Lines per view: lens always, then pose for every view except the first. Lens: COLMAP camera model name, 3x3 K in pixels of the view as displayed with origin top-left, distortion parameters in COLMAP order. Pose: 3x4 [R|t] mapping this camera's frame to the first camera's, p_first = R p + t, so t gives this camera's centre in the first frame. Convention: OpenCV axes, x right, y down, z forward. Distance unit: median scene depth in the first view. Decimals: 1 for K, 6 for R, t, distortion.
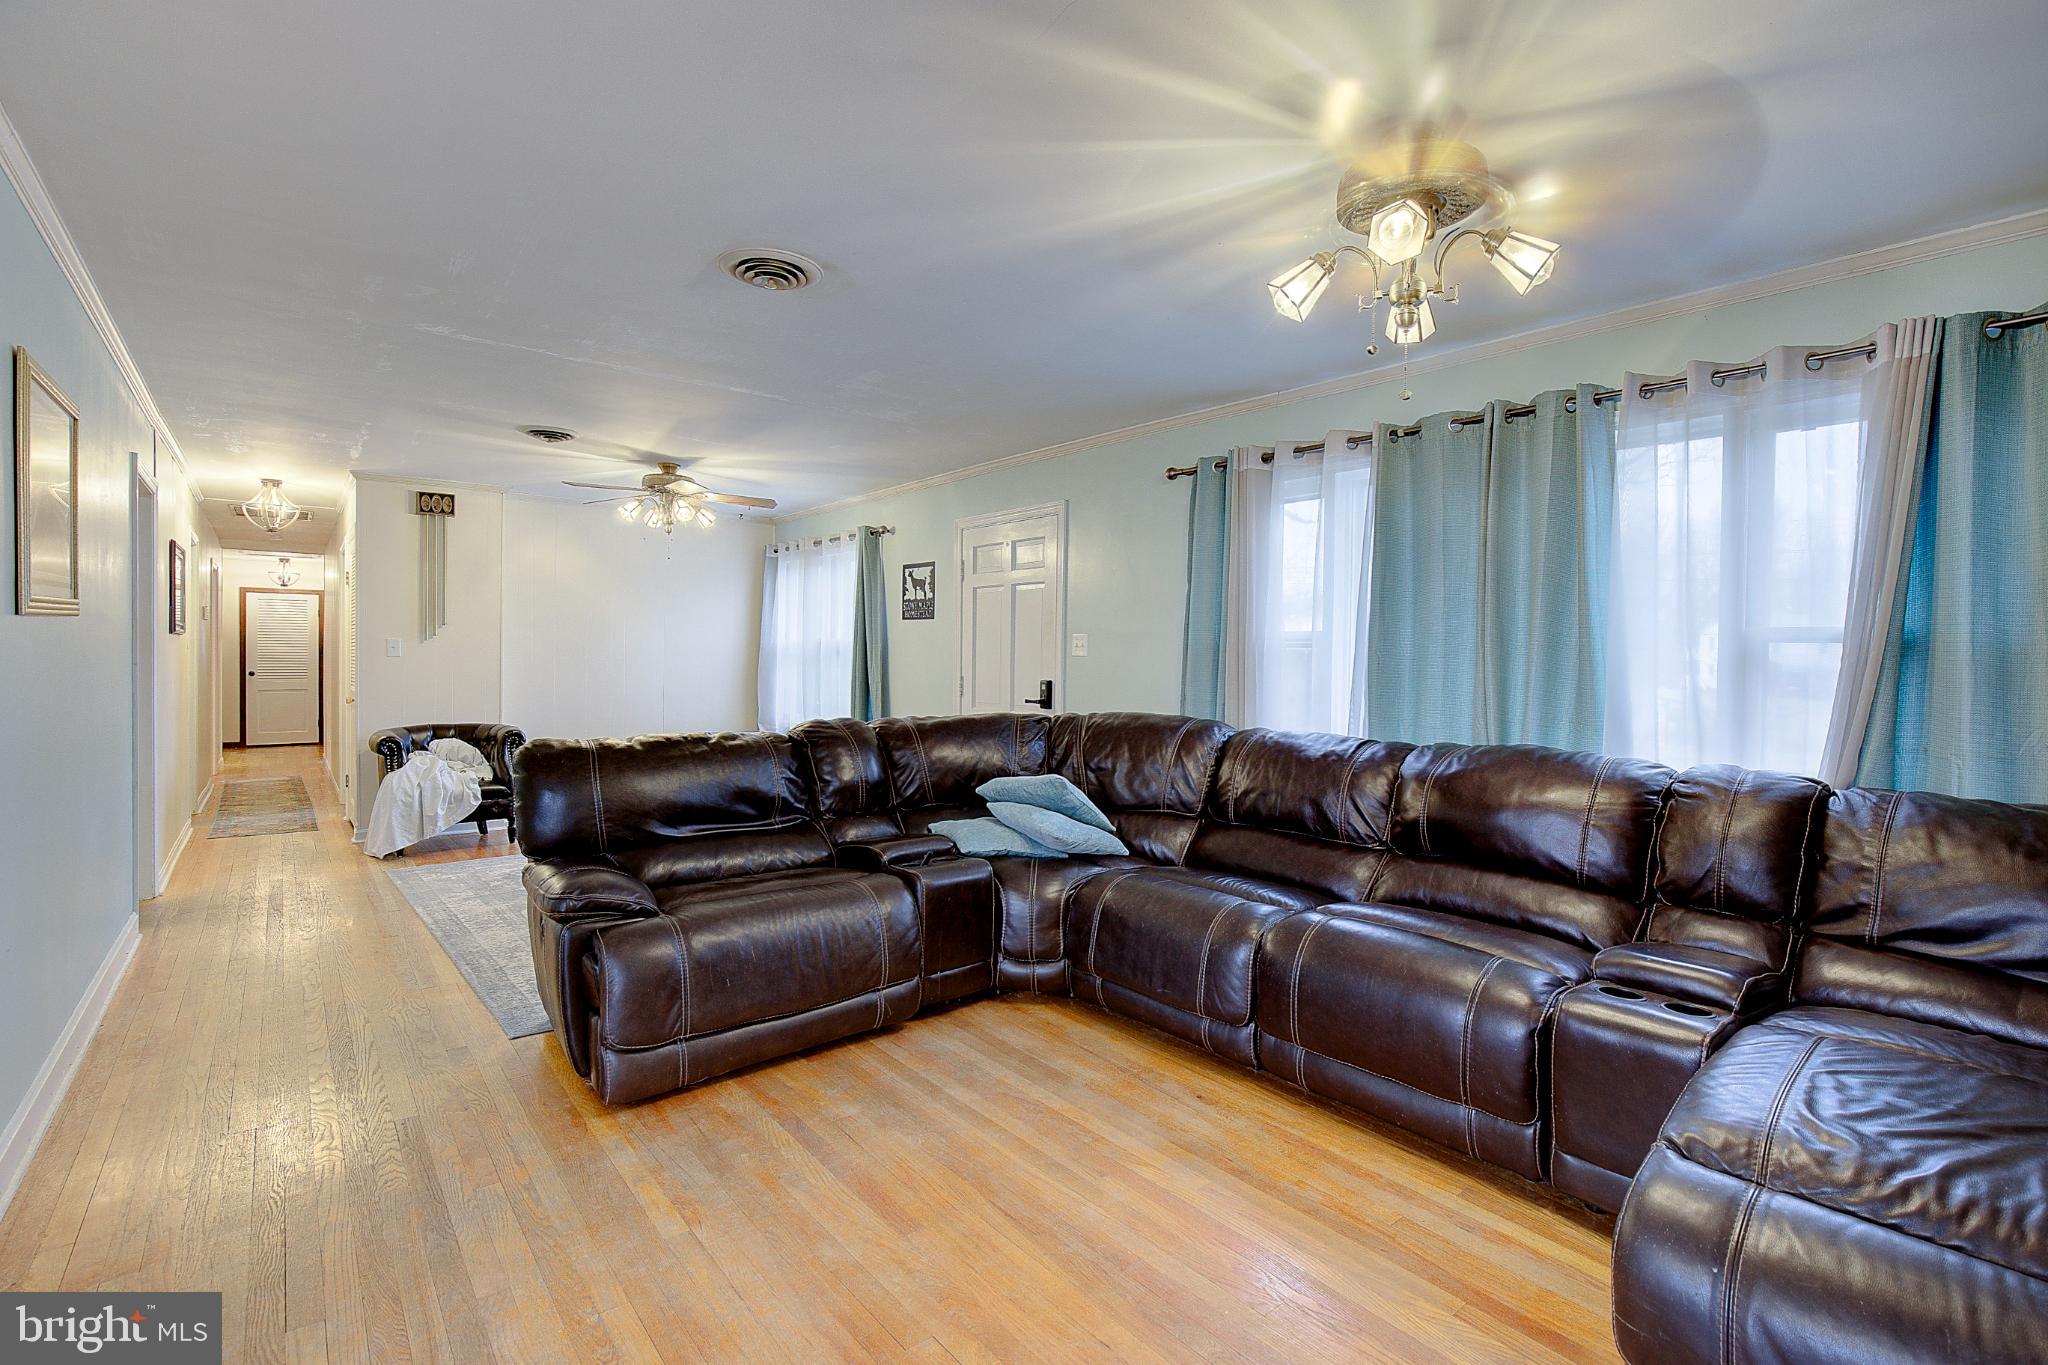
lens RADIAL K [[964.7, 0, 1026.2], [0, 964.7, 668.1], [0, 0, 1]] dist [-0.015929, 0.000940]
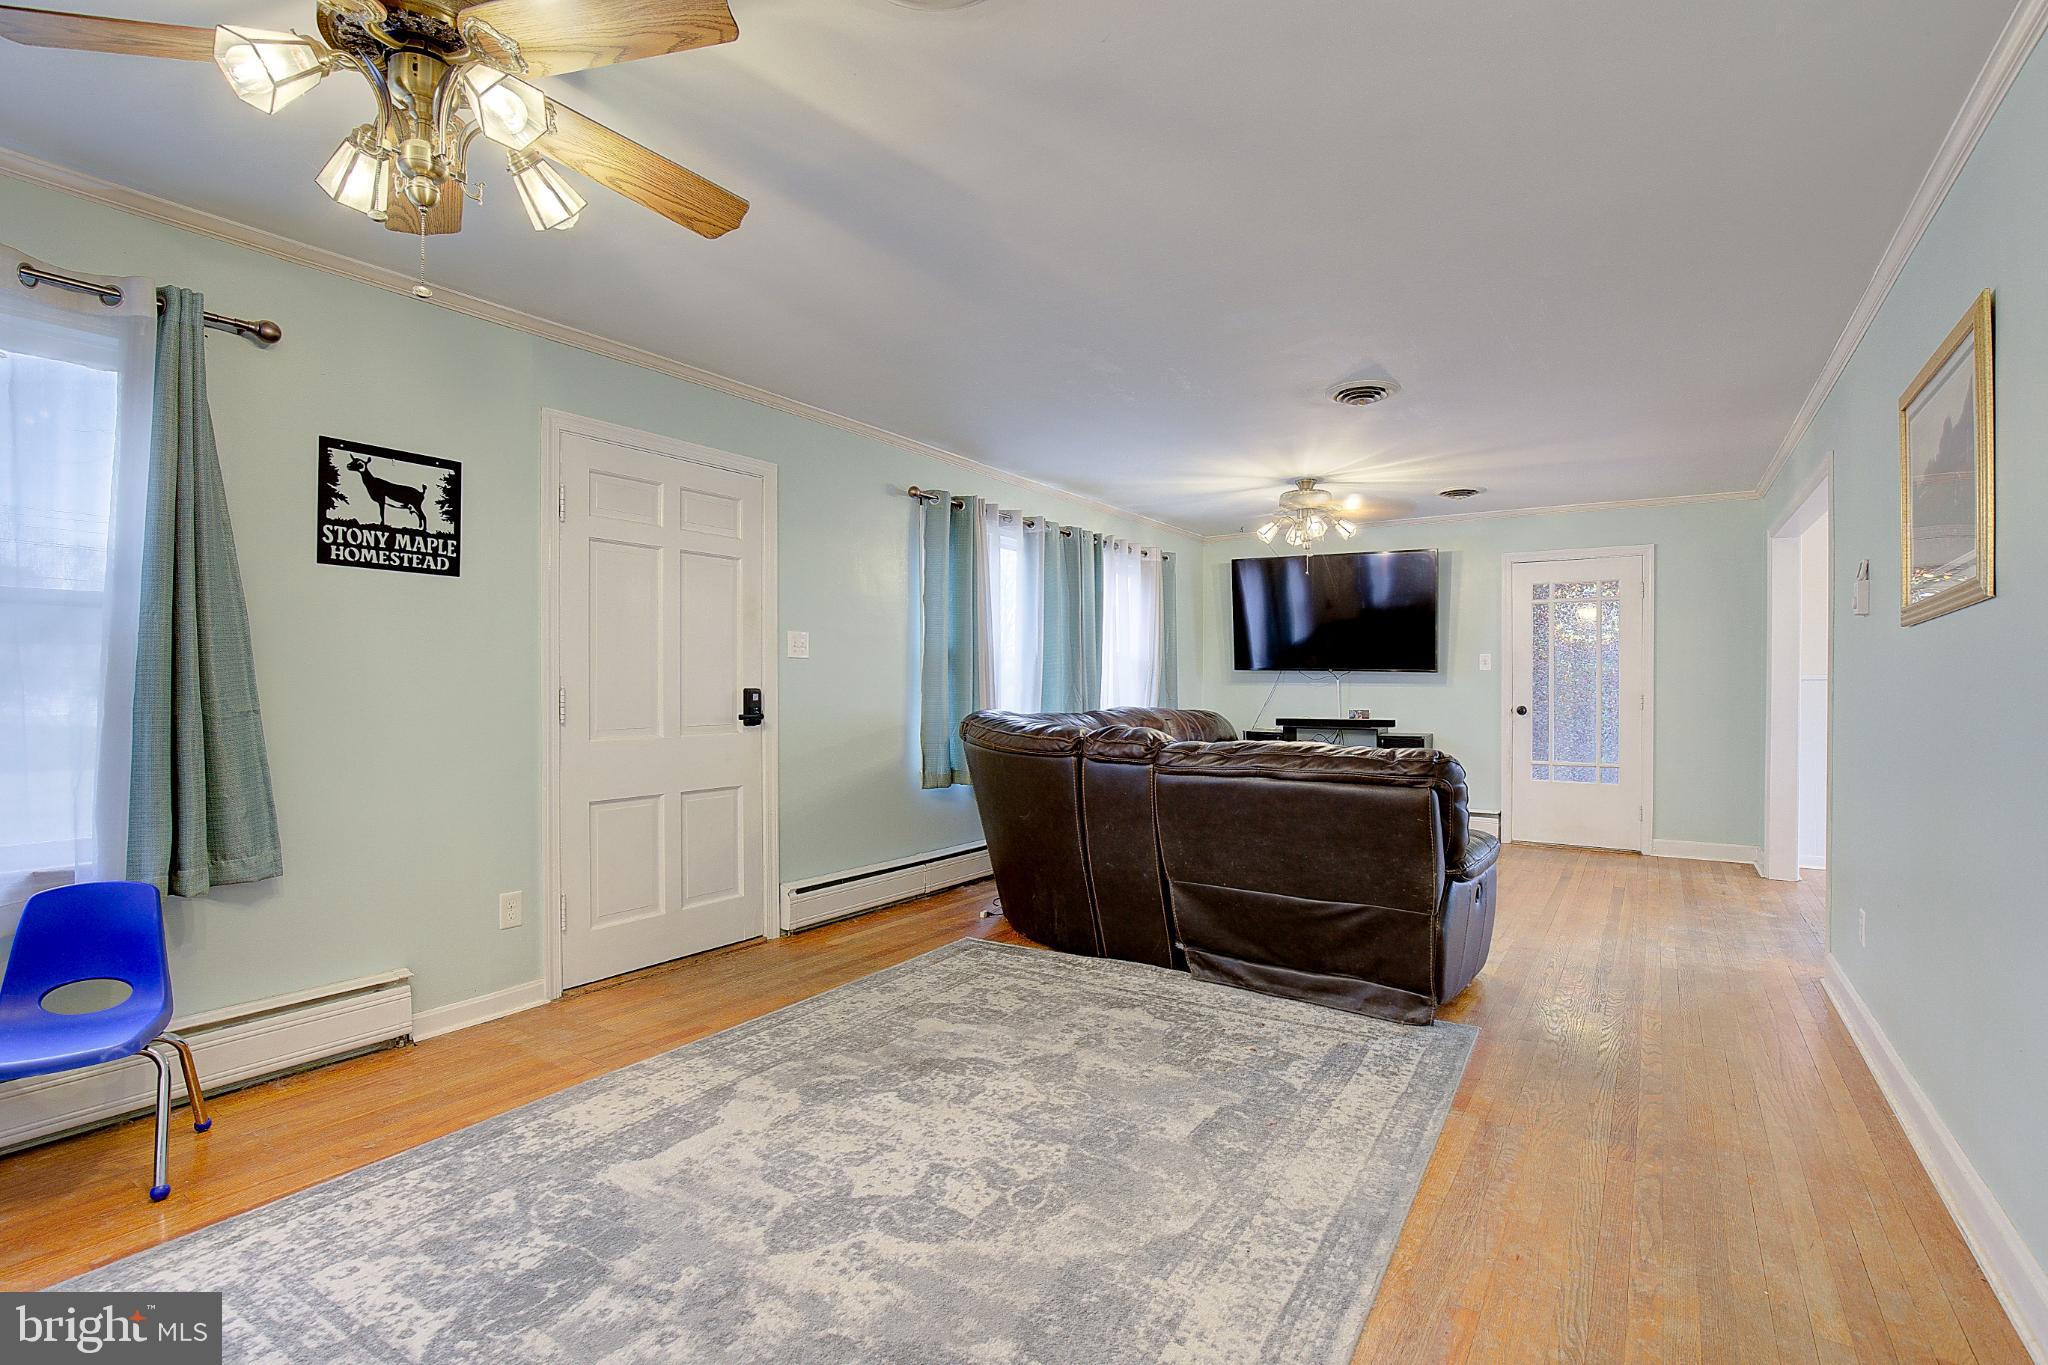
lens RADIAL K [[964.7, 0, 1035.4], [0, 964.7, 692.2], [0, 0, 1]] dist [-0.015929, 0.000940]
pose [[-0.320280, -0.020978, 0.947091, -0.661036], [0.005072, 0.999702, 0.023859, -0.000002], [-0.947309, 0.012445, -0.320078, 0.859479]]
